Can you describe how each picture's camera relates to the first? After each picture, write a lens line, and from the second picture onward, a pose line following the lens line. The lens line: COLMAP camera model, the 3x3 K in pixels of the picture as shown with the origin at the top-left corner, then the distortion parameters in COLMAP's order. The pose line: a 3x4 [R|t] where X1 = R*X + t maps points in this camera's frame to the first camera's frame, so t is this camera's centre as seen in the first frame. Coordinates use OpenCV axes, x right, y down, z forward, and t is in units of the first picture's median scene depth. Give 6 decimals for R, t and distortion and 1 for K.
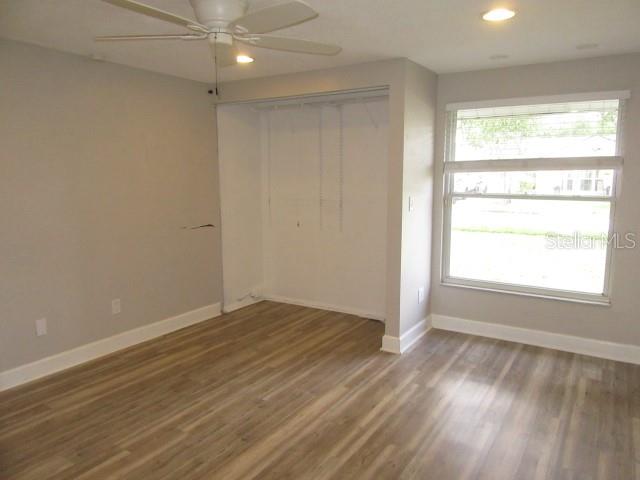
lens RADIAL K [[474.0, 0, 320.0], [0, 474.0, 240.0], [0, 0, 1]] dist [-0.004455, -0.000531]
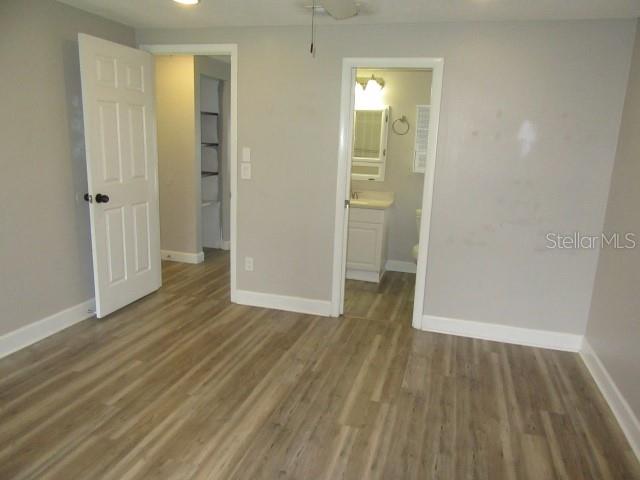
lens RADIAL K [[474.0, 0, 320.0], [0, 474.0, 240.0], [0, 0, 1]] dist [-0.004455, -0.000531]
pose [[-0.960942, 0.023941, -0.275713, 0.011517], [-0.073556, 0.938324, 0.337843, -0.251645], [0.266797, 0.344928, -0.899913, 1.713171]]
